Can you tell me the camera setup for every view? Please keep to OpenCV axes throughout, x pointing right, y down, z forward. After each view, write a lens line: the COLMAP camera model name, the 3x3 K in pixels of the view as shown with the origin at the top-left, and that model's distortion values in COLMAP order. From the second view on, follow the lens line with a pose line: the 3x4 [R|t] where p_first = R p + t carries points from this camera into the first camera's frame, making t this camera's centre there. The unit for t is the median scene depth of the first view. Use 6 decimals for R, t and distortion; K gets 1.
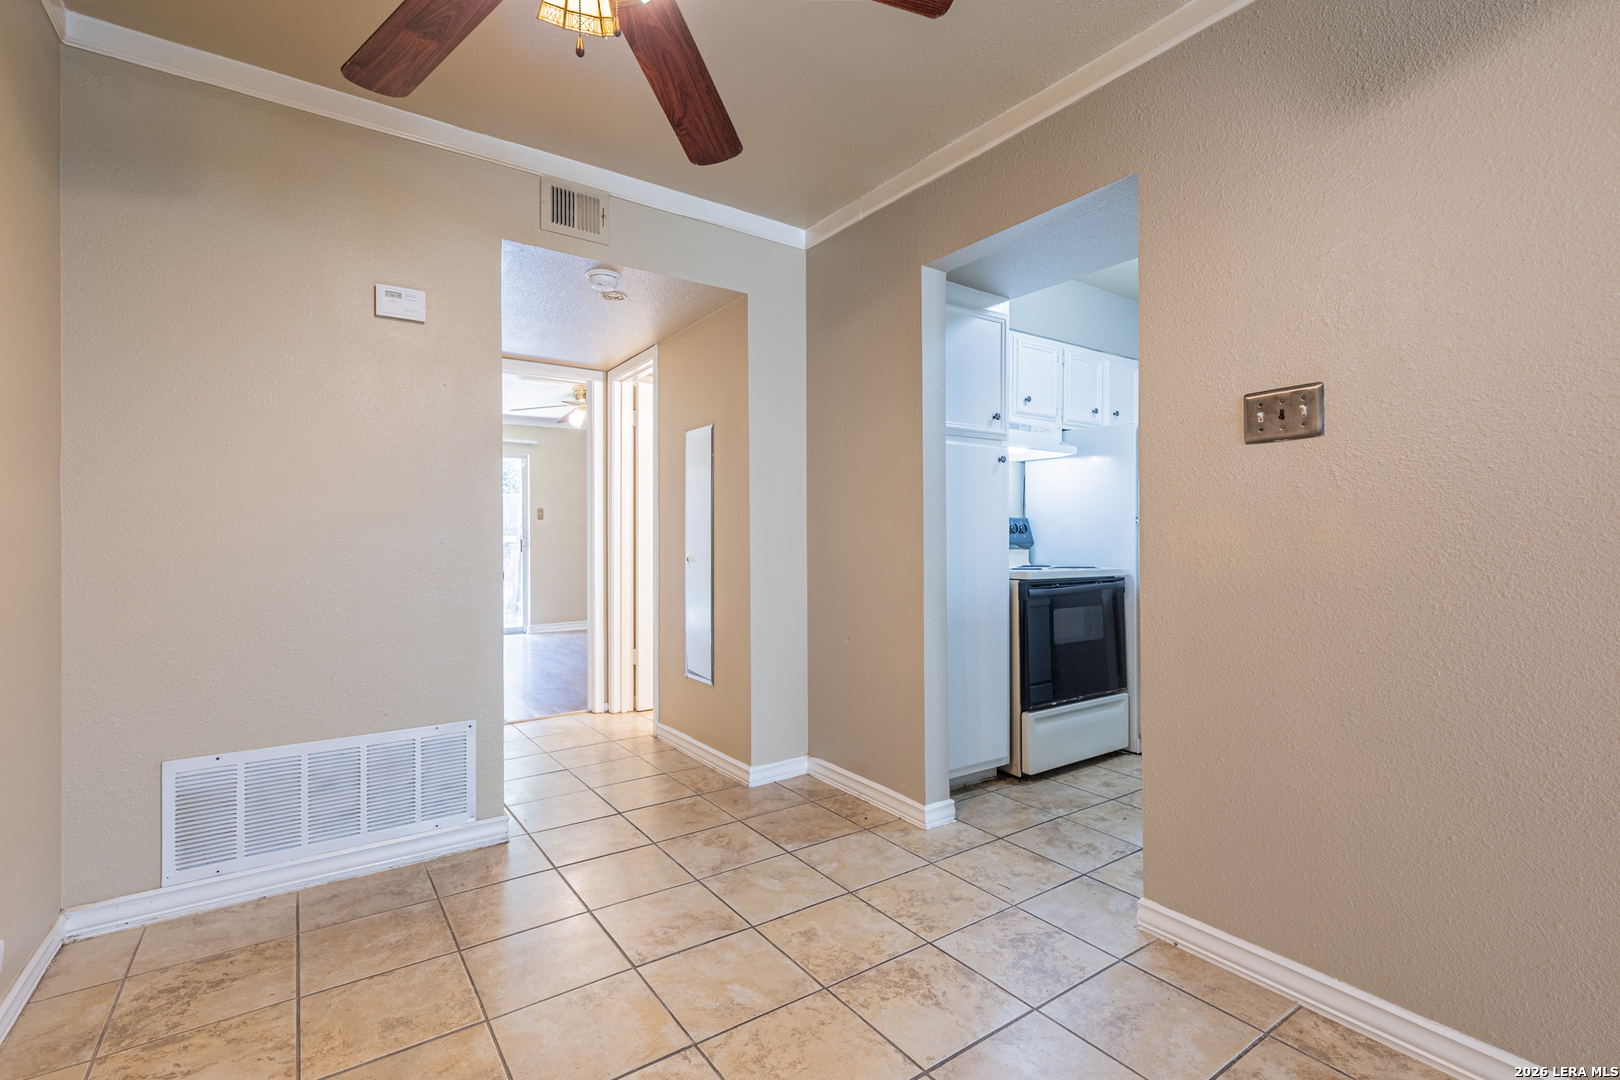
lens RADIAL K [[730.3, 0, 820.0], [0, 730.3, 540.2], [0, 0, 1]] dist [0.006794, -0.000396]
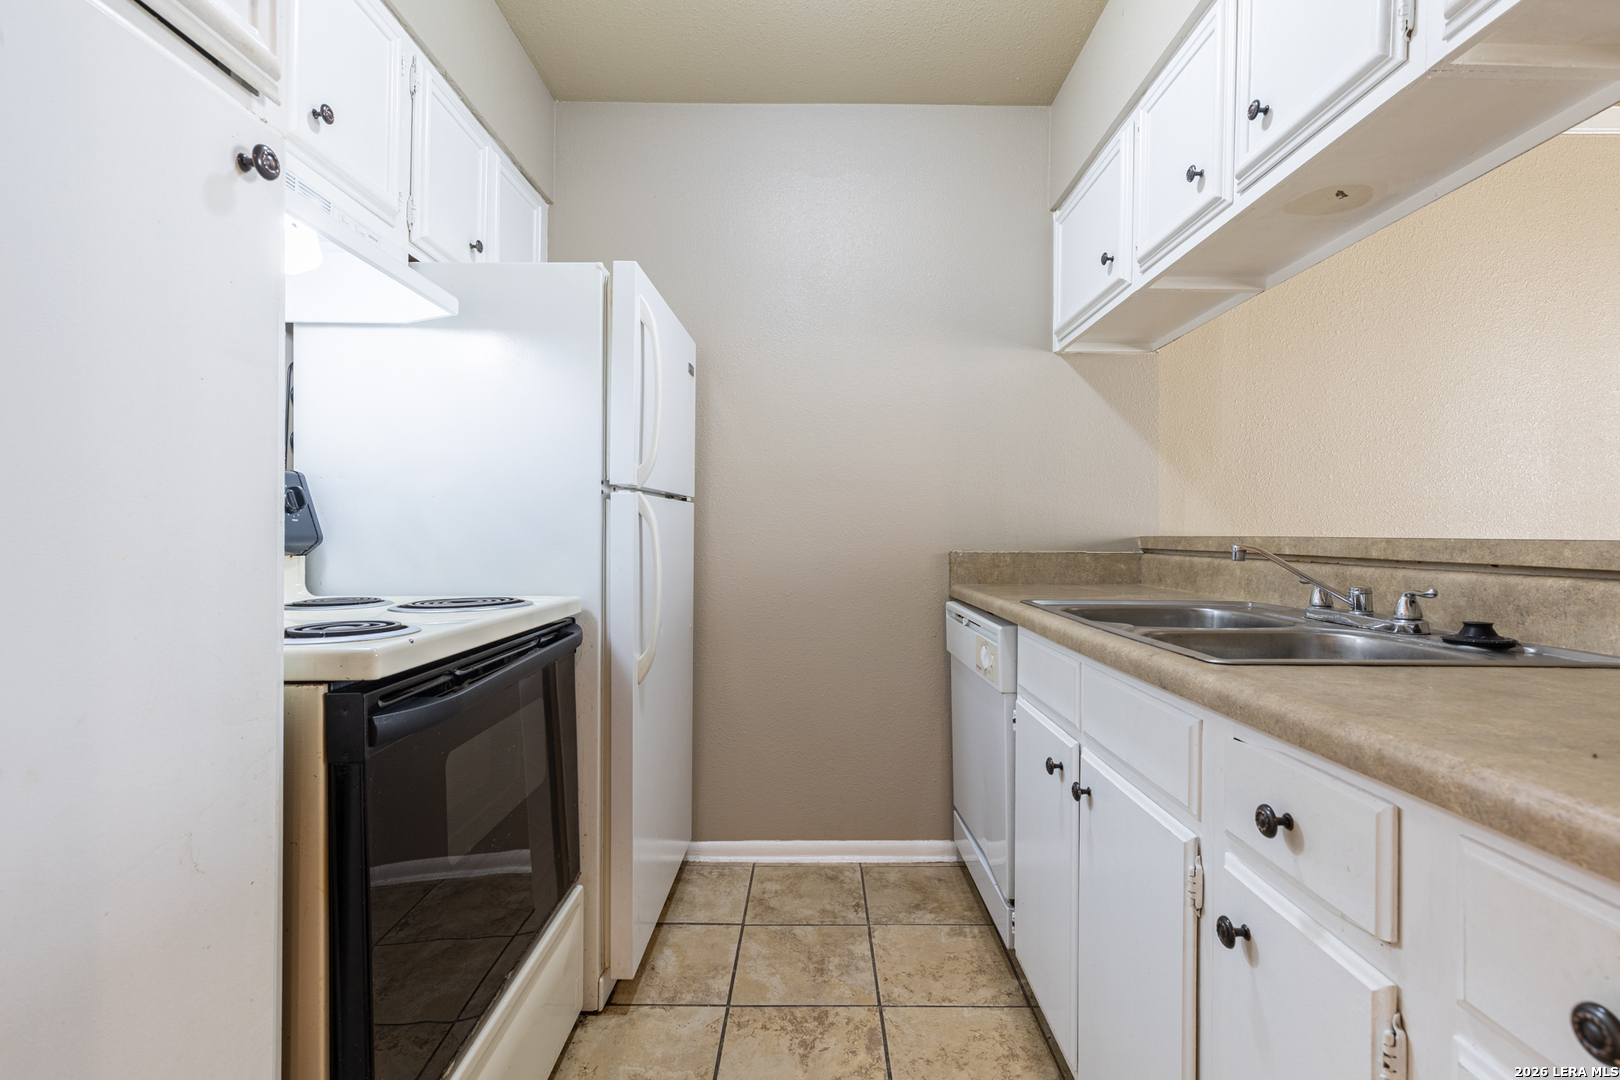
lens RADIAL K [[734.4, 0, 819.4], [0, 734.4, 536.0], [0, 0, 1]] dist [0.009391, -0.001022]
pose [[0.573430, 0.004561, 0.819242, 0.217533], [-0.005208, 0.999985, -0.001922, 0.003123], [-0.819238, -0.003165, 0.573445, 0.975865]]
